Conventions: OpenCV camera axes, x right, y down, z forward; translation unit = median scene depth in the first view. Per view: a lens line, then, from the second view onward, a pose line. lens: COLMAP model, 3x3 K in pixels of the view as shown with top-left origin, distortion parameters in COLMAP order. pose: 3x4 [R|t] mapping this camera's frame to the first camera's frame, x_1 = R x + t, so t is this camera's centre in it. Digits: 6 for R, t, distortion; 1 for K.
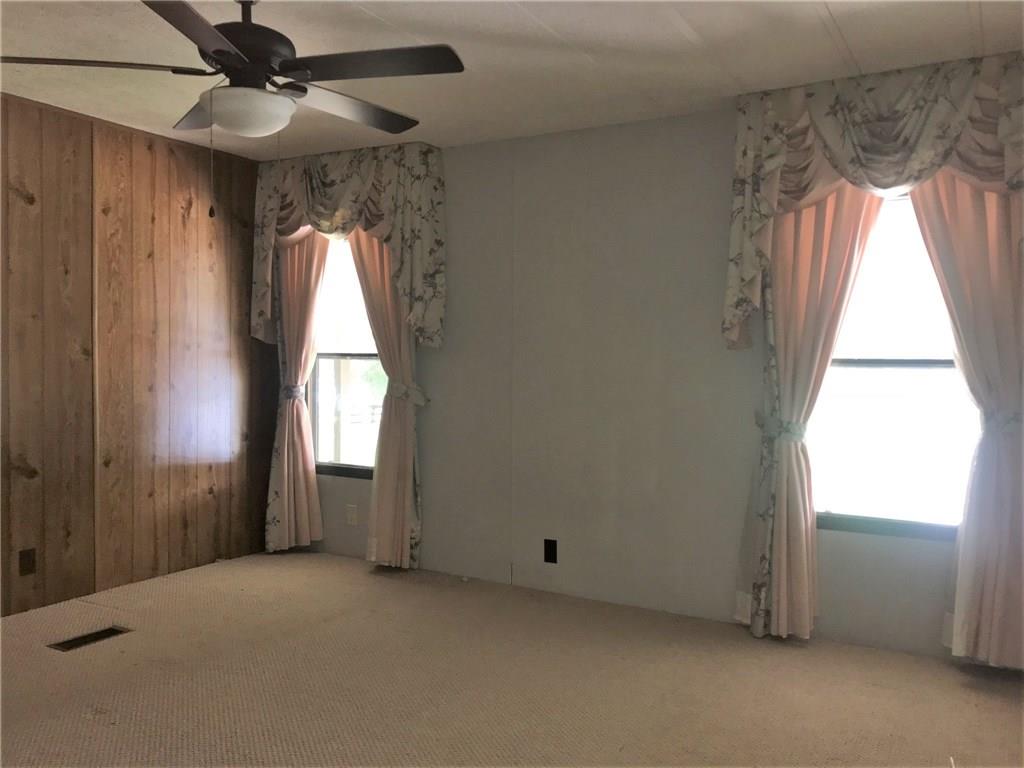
lens RADIAL K [[851.1, 0, 514.8], [0, 851.1, 380.2], [0, 0, 1]] dist [-0.014582, -0.015872]
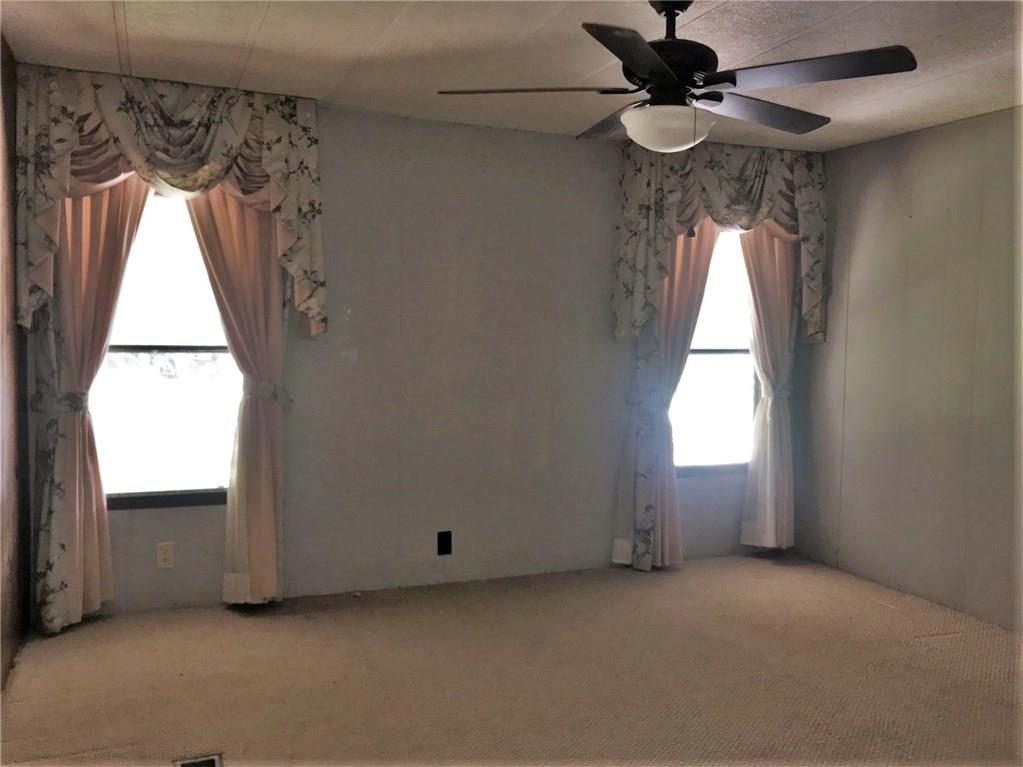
lens RADIAL K [[850.3, 0, 515.3], [0, 850.3, 387.6], [0, 0, 1]] dist [-0.014582, -0.015872]
pose [[0.611746, -0.044951, 0.789776, -0.669479], [0.022777, 0.998971, 0.039214, -0.019096], [-0.790726, -0.006000, 0.612140, 0.311151]]
